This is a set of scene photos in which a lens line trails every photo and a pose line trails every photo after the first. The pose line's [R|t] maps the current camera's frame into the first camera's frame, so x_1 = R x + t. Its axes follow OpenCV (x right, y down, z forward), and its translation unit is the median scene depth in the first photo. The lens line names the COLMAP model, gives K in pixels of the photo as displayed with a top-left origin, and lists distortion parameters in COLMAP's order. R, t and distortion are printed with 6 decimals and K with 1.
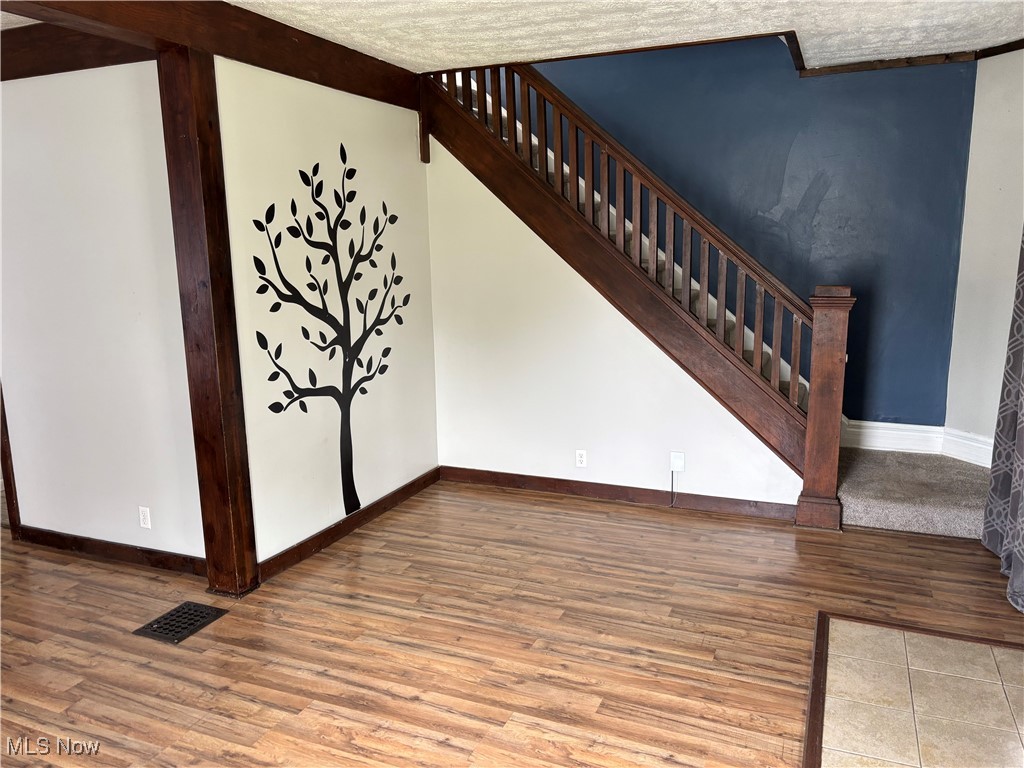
lens RADIAL K [[771.3, 0, 508.2], [0, 771.3, 390.9], [0, 0, 1]] dist [0.053565, -0.057647]
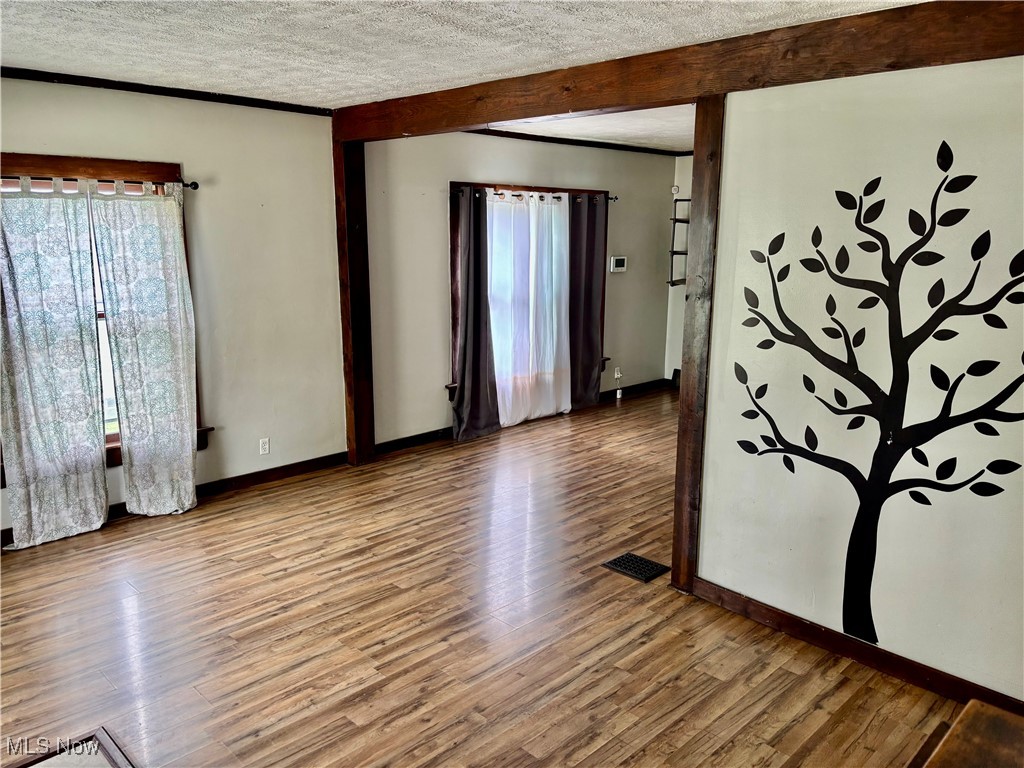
lens RADIAL K [[771.3, 0, 513.6], [0, 771.3, 389.0], [0, 0, 1]] dist [0.053565, -0.057647]
pose [[-0.366934, 0.204930, -0.907394, 0.601859], [-0.180862, 0.941103, 0.285681, -0.243436], [0.912496, 0.268939, -0.308259, 0.931896]]
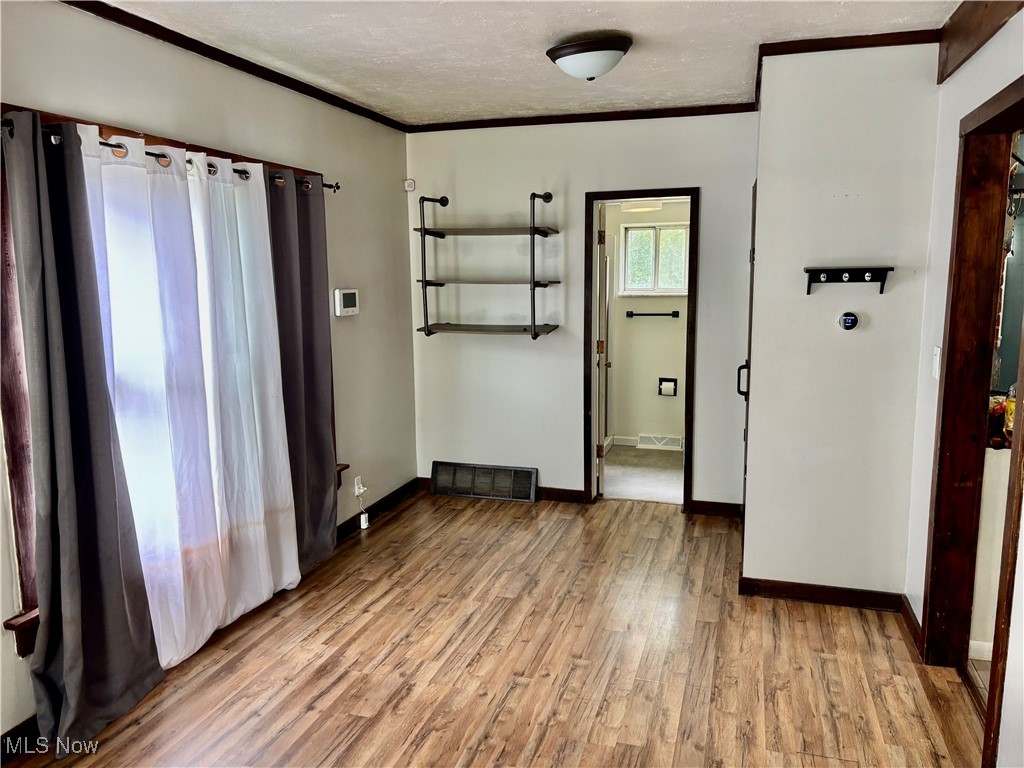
lens RADIAL K [[771.3, 0, 514.1], [0, 771.3, 389.5], [0, 0, 1]] dist [0.053565, -0.057647]
pose [[0.113292, 0.167284, -0.979378, -0.183891], [-0.188503, 0.971440, 0.144123, -0.113750], [0.975516, 0.168287, 0.141590, 0.580736]]
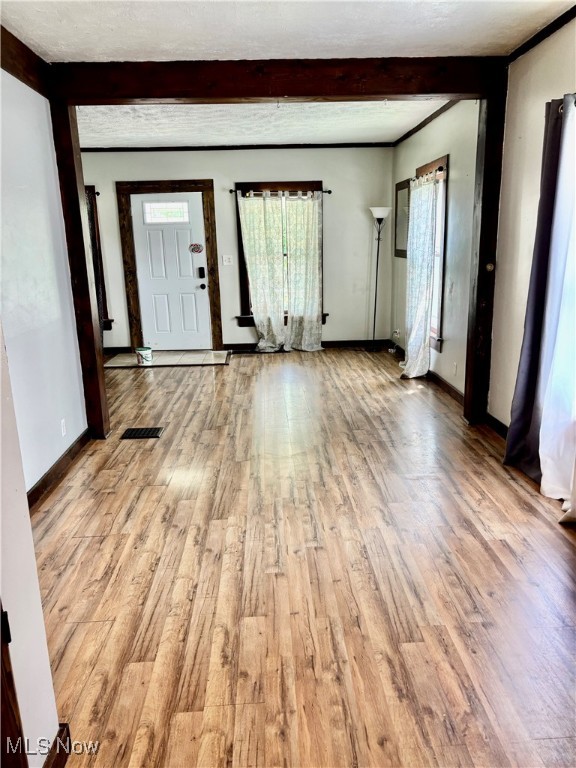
lens RADIAL K [[578.5, 0, 288.1], [0, 578.5, 400.5], [0, 0, 1]] dist [0.053565, -0.057647]
pose [[-0.435184, -0.210326, 0.875430, -1.435202], [0.207939, 0.922564, 0.325019, -0.119312], [-0.876000, 0.323480, -0.357750, 0.961348]]
